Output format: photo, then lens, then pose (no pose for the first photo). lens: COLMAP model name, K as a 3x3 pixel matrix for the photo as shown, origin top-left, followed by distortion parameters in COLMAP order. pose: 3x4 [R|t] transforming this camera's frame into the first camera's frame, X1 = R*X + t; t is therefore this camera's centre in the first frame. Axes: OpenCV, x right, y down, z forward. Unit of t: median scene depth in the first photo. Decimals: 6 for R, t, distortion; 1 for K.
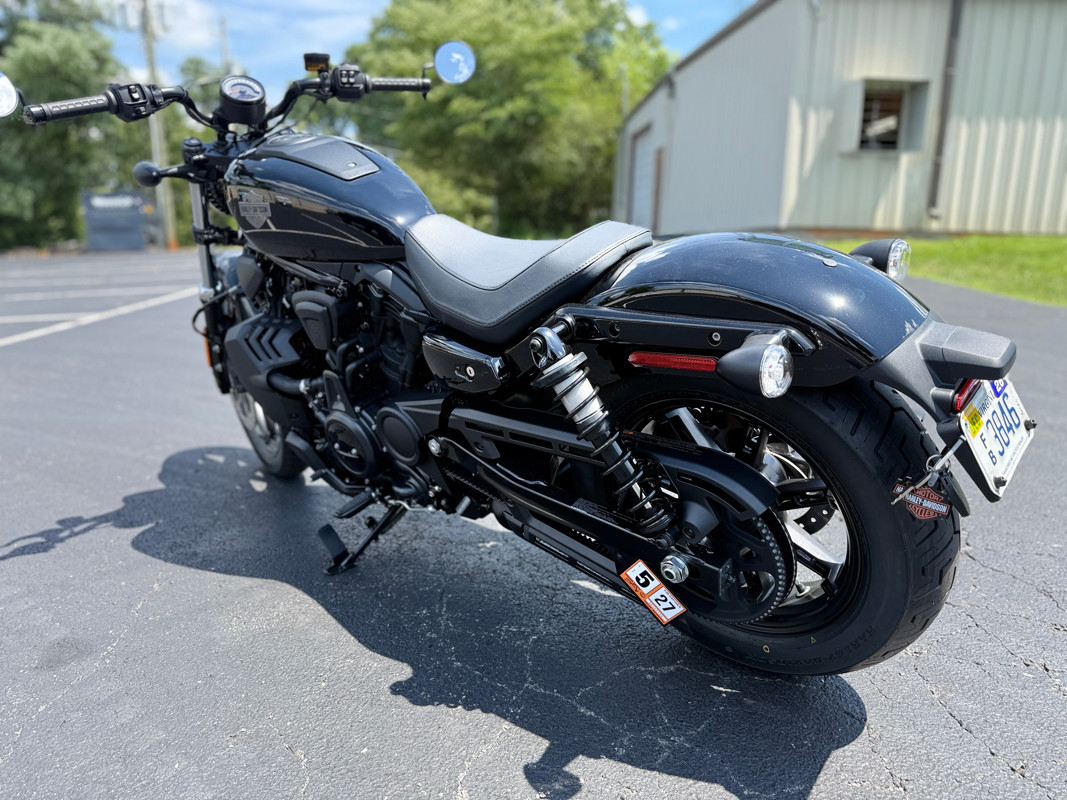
lens RADIAL K [[757.8, 0, 529.0], [0, 757.8, 404.6], [0, 0, 1]] dist [0.037103, -0.052515]
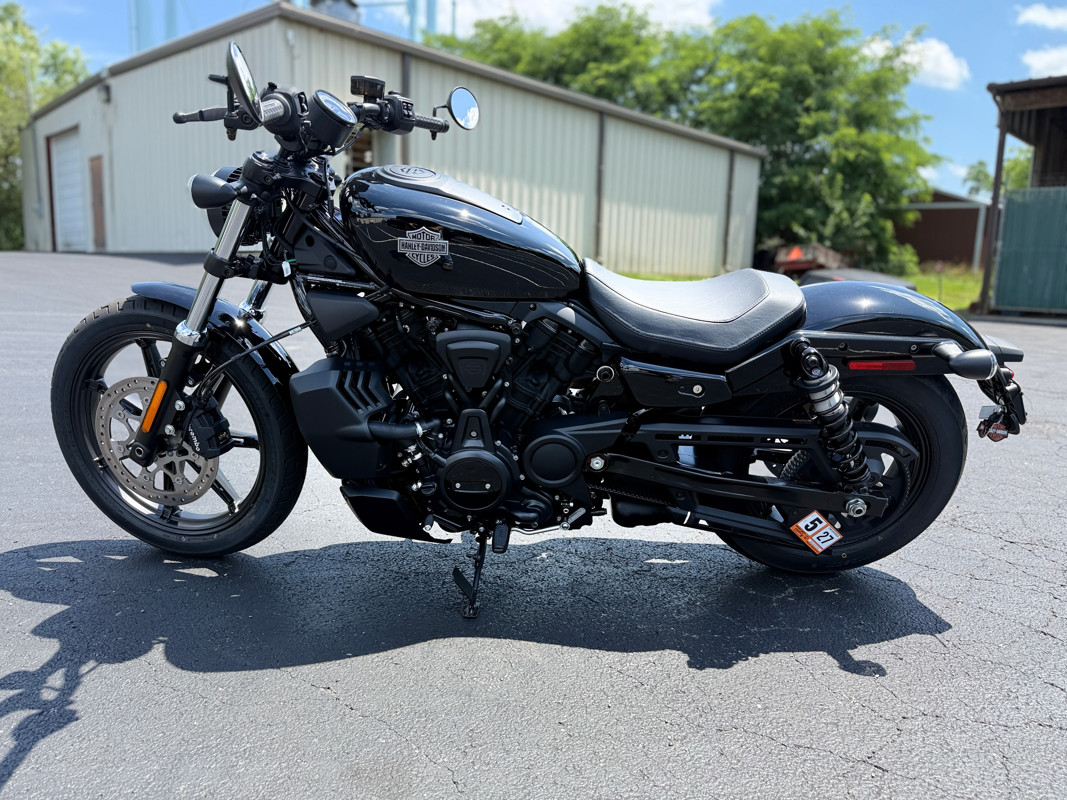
lens RADIAL K [[757.8, 0, 545.7], [0, 757.8, 390.7], [0, 0, 1]] dist [0.037103, -0.052515]
pose [[0.728743, -0.088859, 0.678998, -0.840774], [0.117938, 0.993015, 0.003376, -0.057977], [-0.674555, 0.077620, 0.734132, 0.205561]]
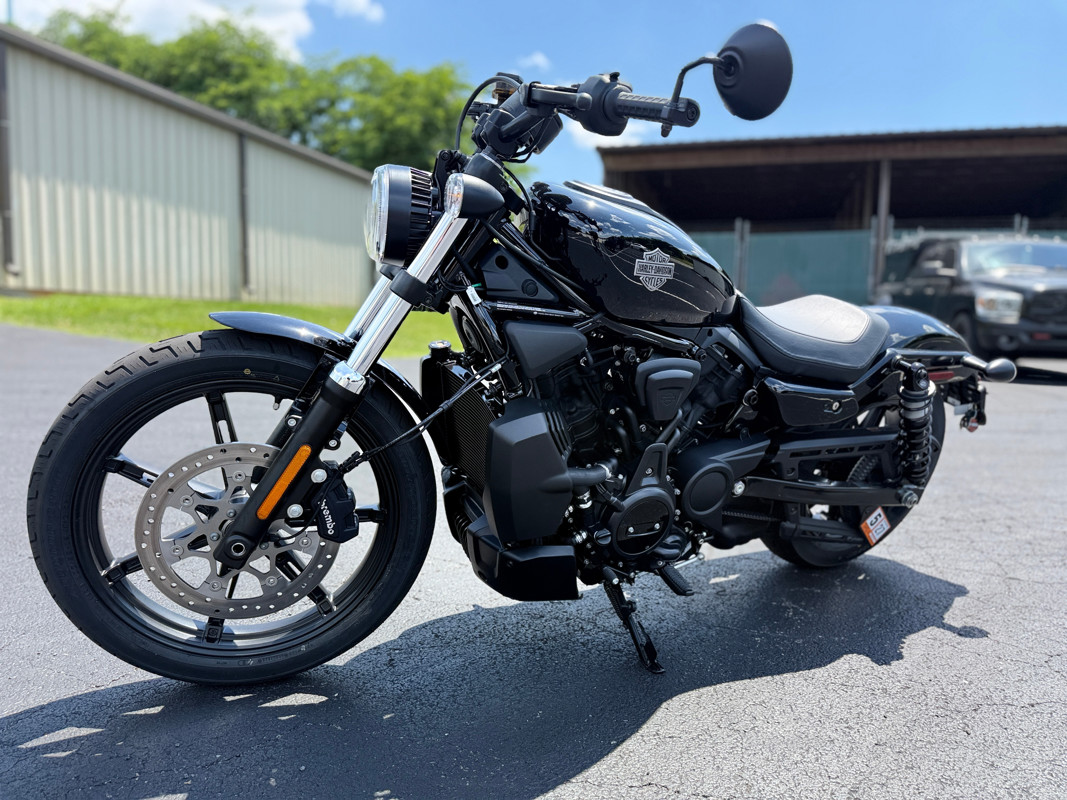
lens RADIAL K [[757.8, 0, 550.0], [0, 757.8, 383.7], [0, 0, 1]] dist [0.037103, -0.052515]
pose [[0.306744, -0.084121, 0.948067, -1.140648], [0.179492, 0.983327, 0.029175, -0.161180], [-0.934714, 0.161221, 0.316729, 0.797844]]
